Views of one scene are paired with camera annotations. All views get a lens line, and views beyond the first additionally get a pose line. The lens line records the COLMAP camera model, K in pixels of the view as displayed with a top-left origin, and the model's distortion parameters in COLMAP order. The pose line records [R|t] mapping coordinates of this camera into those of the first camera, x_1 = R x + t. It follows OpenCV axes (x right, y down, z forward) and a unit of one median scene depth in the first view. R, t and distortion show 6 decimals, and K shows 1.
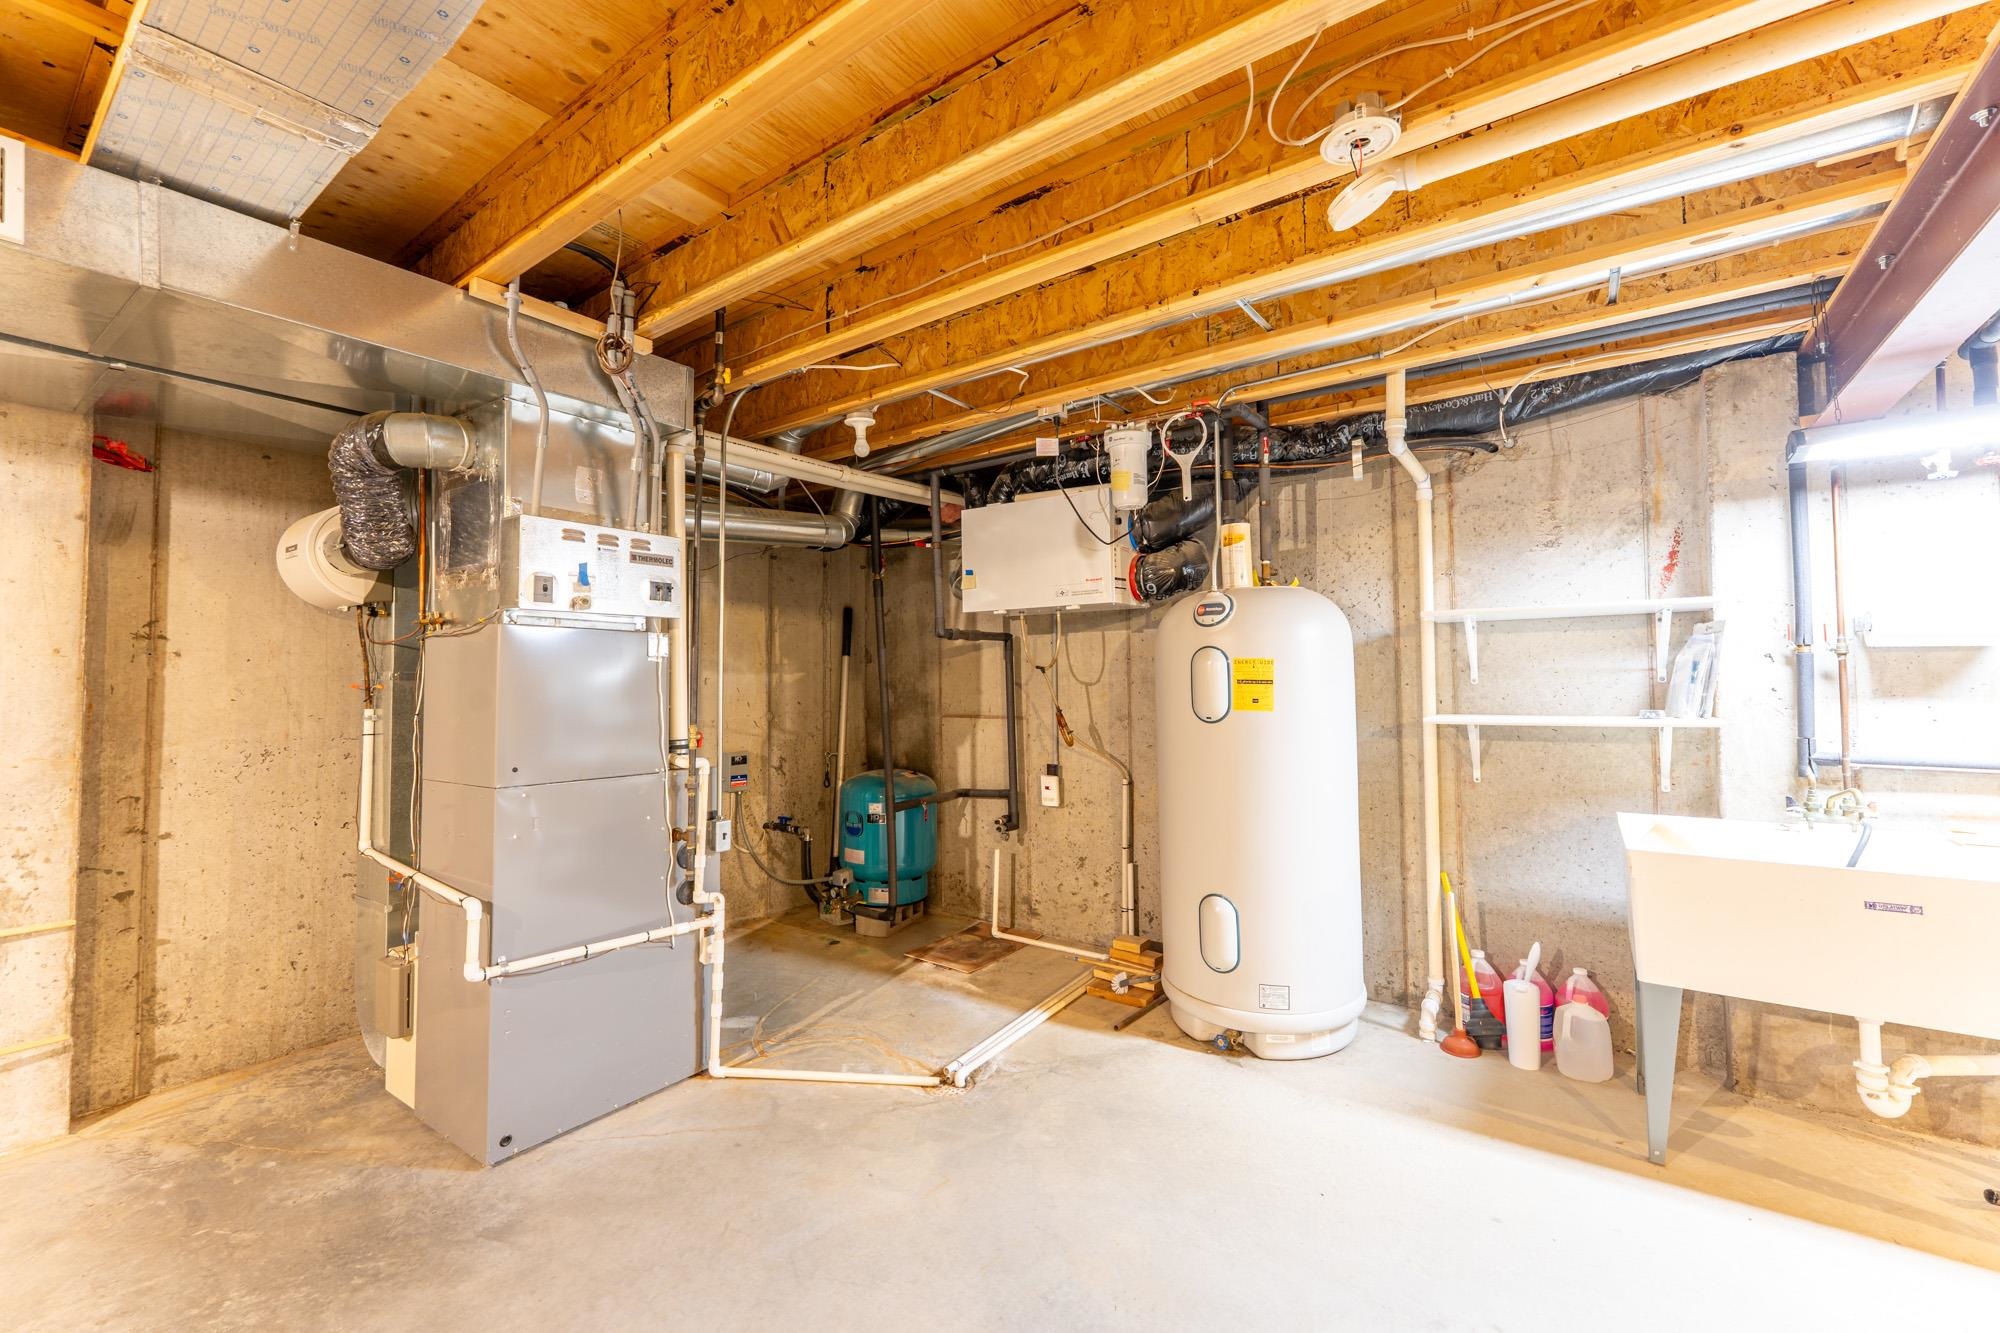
lens RADIAL K [[804.6, 0, 1022.7], [0, 804.6, 655.6], [0, 0, 1]] dist [0.000057, 0.000042]
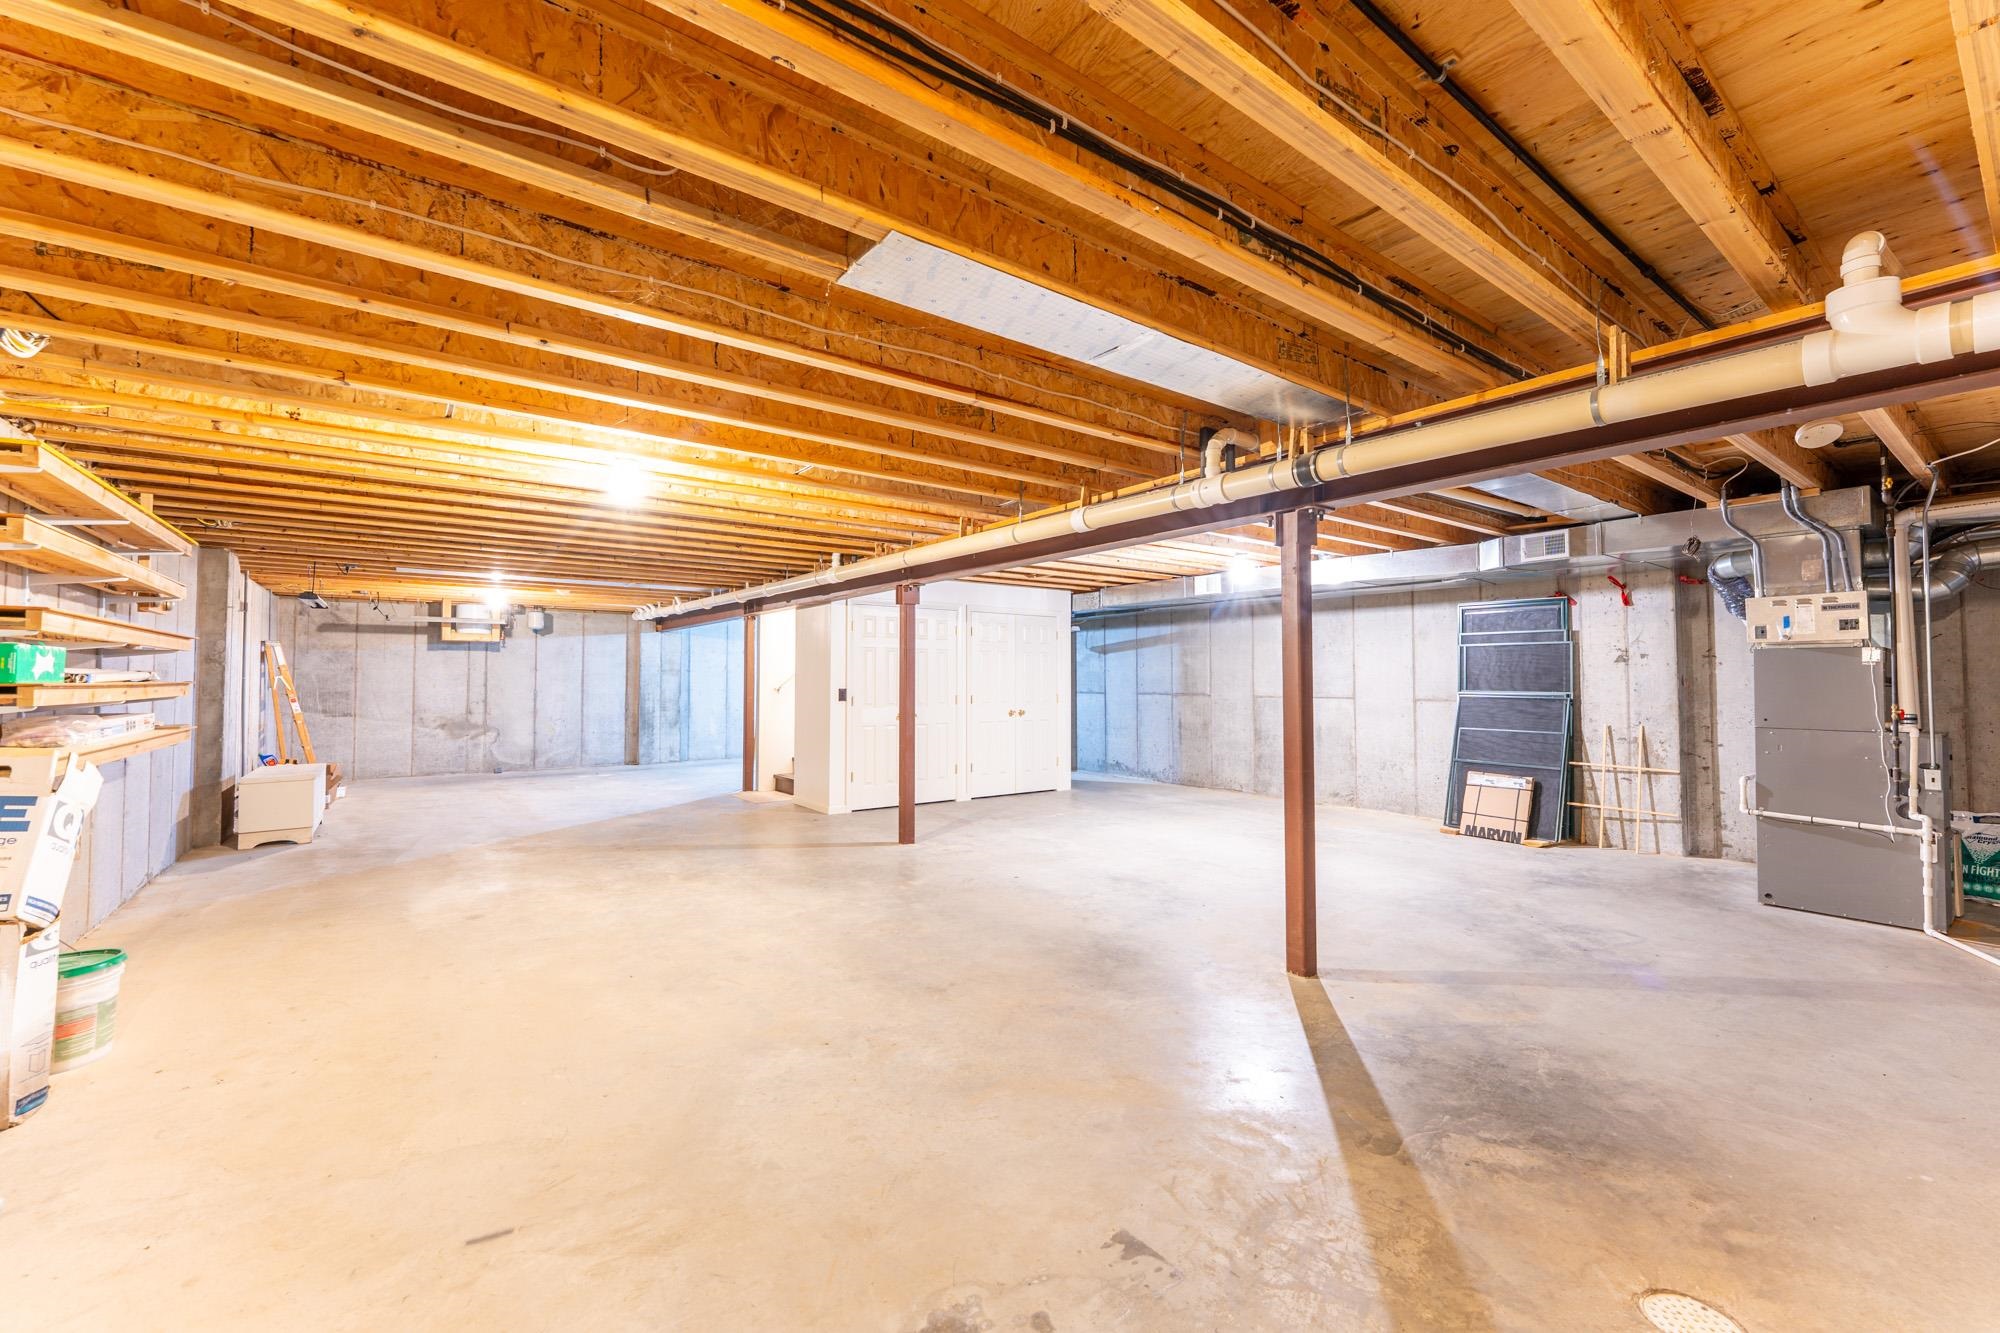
lens RADIAL K [[804.6, 0, 1022.7], [0, 804.6, 655.6], [0, 0, 1]] dist [0.000057, 0.000042]
pose [[-0.300646, -0.021000, -0.953505, 1.666245], [0.035252, 0.998830, -0.033113, -0.018209], [0.953084, -0.043568, -0.299554, -0.165110]]
